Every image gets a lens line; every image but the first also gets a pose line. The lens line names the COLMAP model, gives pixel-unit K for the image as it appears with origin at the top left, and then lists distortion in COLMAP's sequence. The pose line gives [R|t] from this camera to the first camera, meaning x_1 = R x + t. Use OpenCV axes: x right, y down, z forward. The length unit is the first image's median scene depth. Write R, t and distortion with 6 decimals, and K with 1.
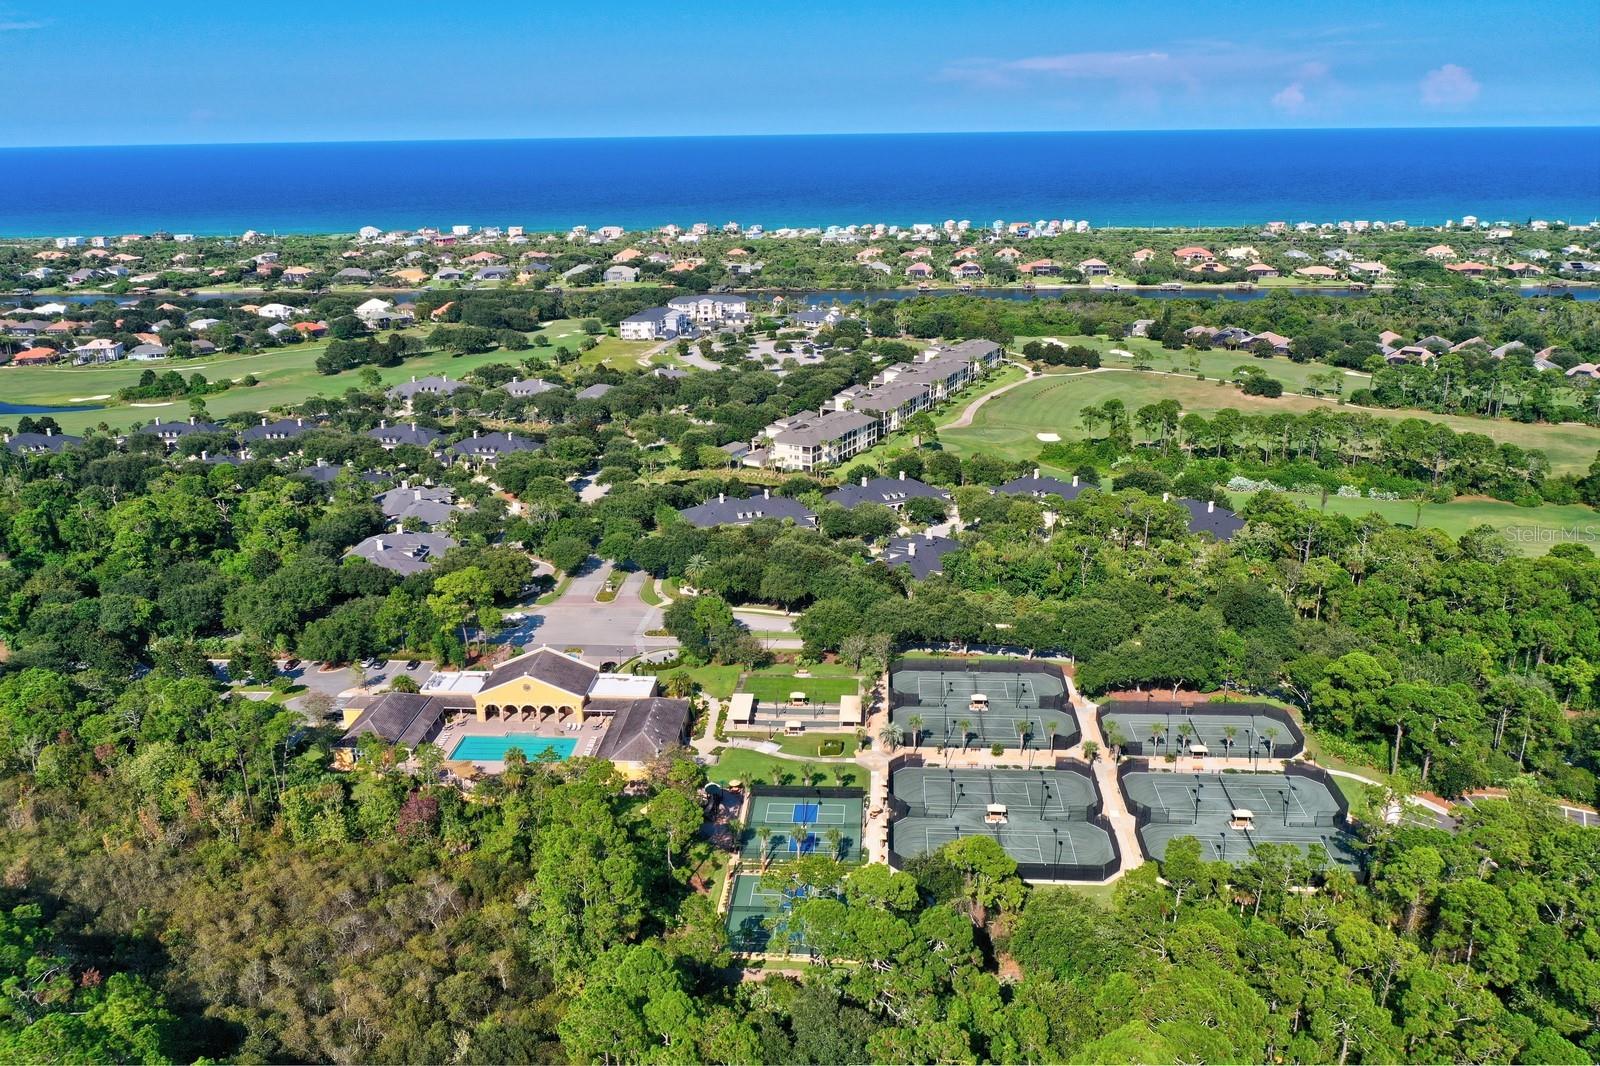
lens RADIAL K [[1263.0, 0, 798.0], [0, 1263.0, 535.9], [0, 0, 1]] dist [-0.005361, -0.001380]
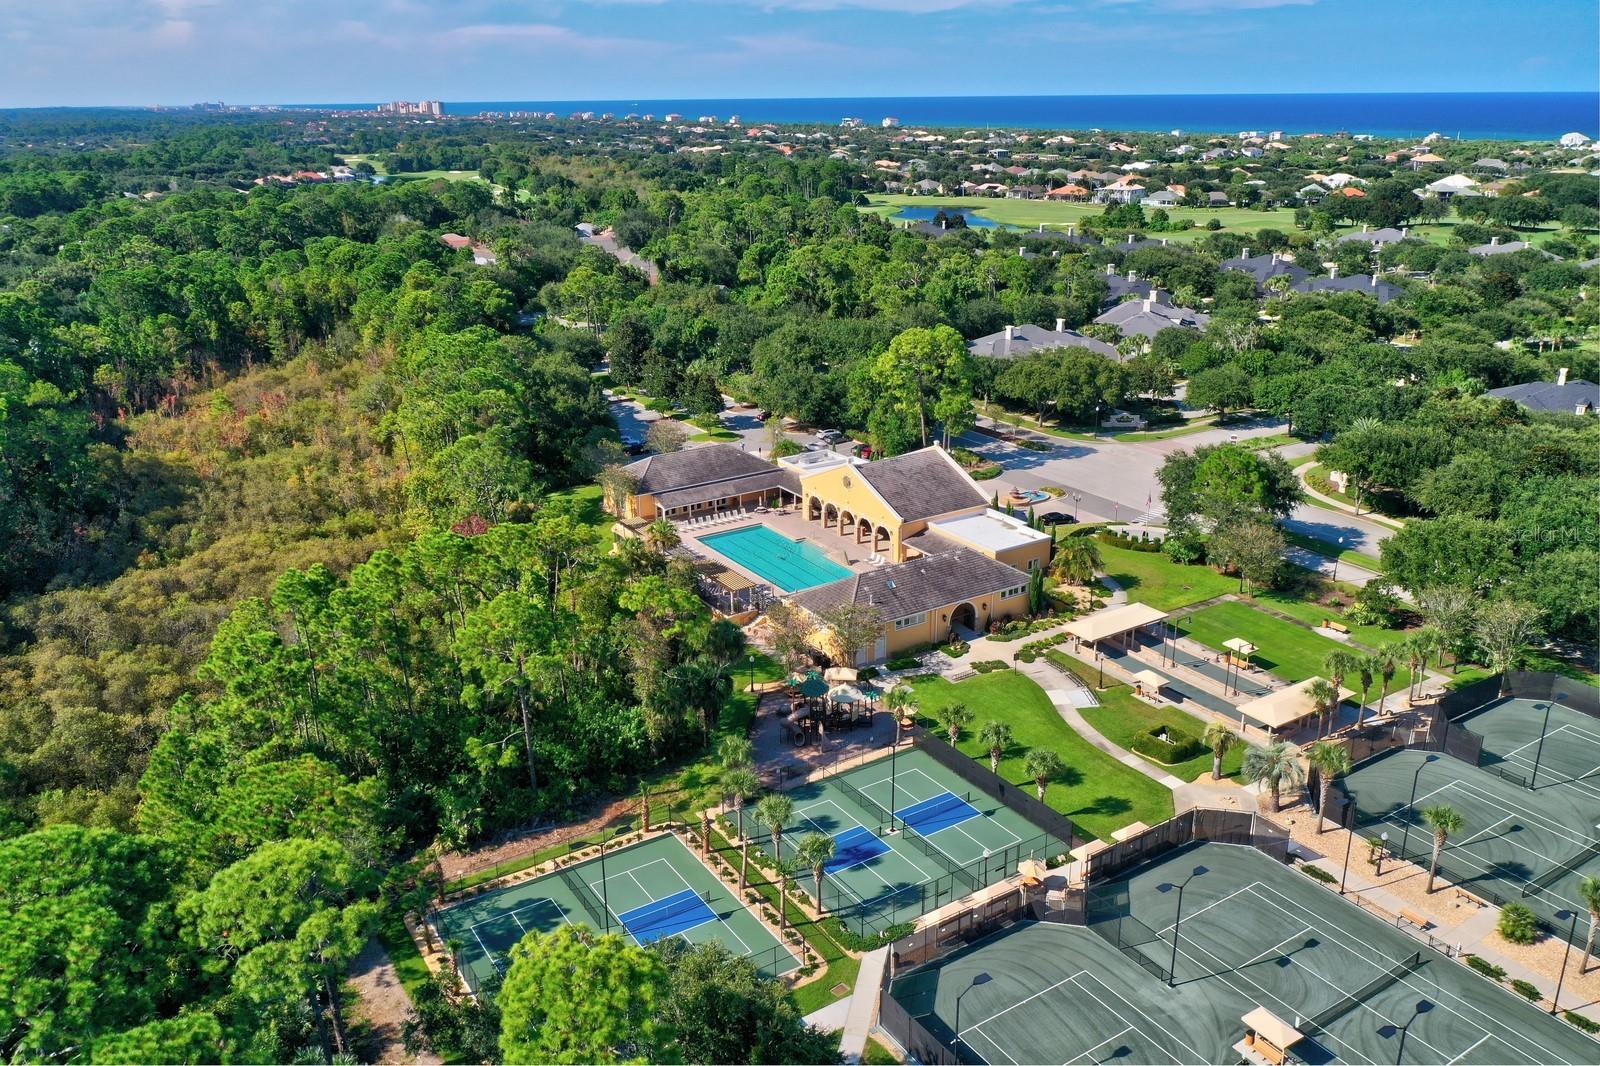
lens RADIAL K [[1263.0, 0, 798.0], [0, 1263.0, 535.9], [0, 0, 1]] dist [-0.005361, -0.001380]
pose [[0.601404, 0.271949, -0.751237, 0.096313], [-0.245346, 0.957716, 0.150282, 0.020529], [0.760341, 0.093933, 0.642696, 0.210095]]
